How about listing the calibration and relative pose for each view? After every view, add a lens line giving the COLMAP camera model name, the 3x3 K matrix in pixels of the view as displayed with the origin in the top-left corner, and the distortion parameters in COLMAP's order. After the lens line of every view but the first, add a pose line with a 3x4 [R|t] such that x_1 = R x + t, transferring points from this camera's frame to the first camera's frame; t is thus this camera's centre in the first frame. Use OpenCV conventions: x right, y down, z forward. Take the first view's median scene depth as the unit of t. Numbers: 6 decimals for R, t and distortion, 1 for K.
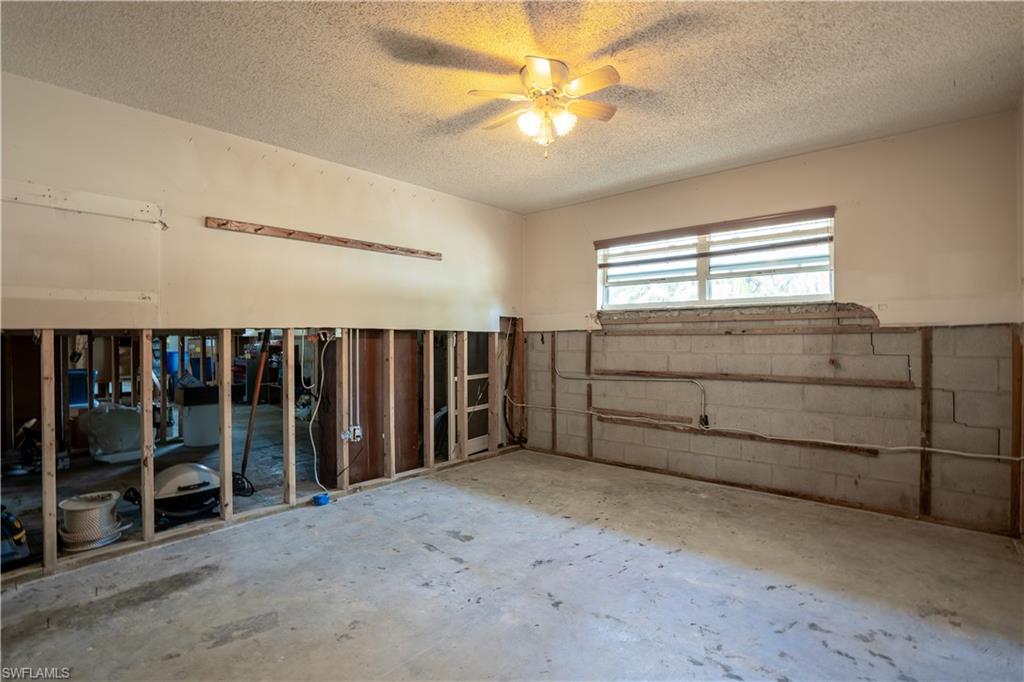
lens RADIAL K [[480.6, 0, 500.5], [0, 480.6, 338.3], [0, 0, 1]] dist [-0.062148, 0.023830]
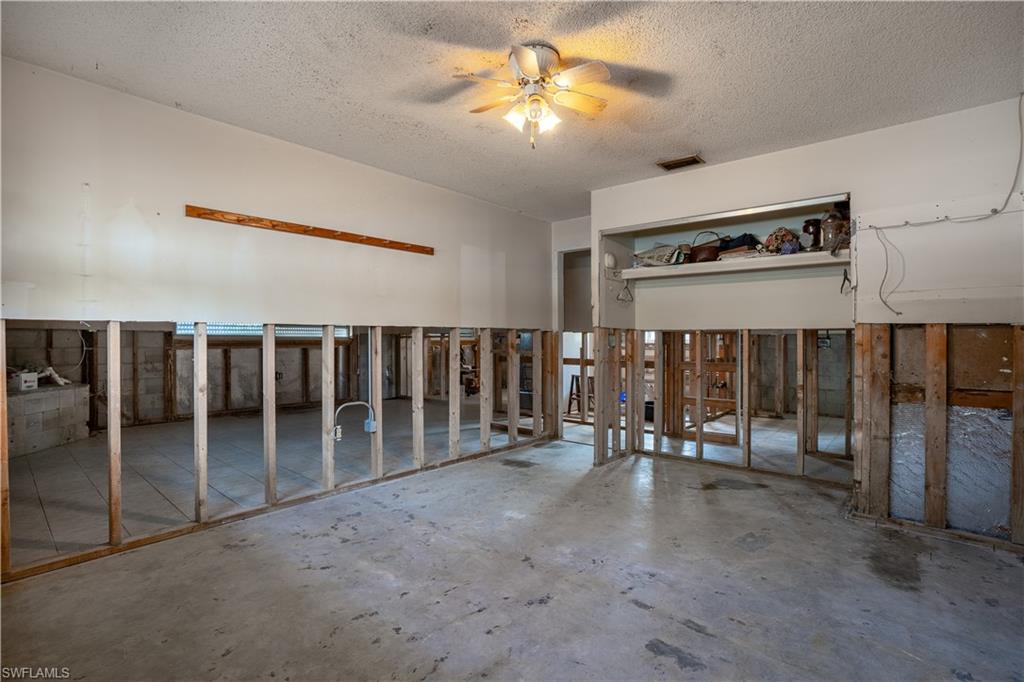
lens RADIAL K [[480.6, 0, 500.5], [0, 480.6, 338.3], [0, 0, 1]] dist [-0.062148, 0.023830]
pose [[-0.999950, 0.005173, -0.008512, 0.177967], [0.005153, 0.999984, 0.002427, 0.004968], [0.008524, 0.002383, -0.999961, 2.022091]]
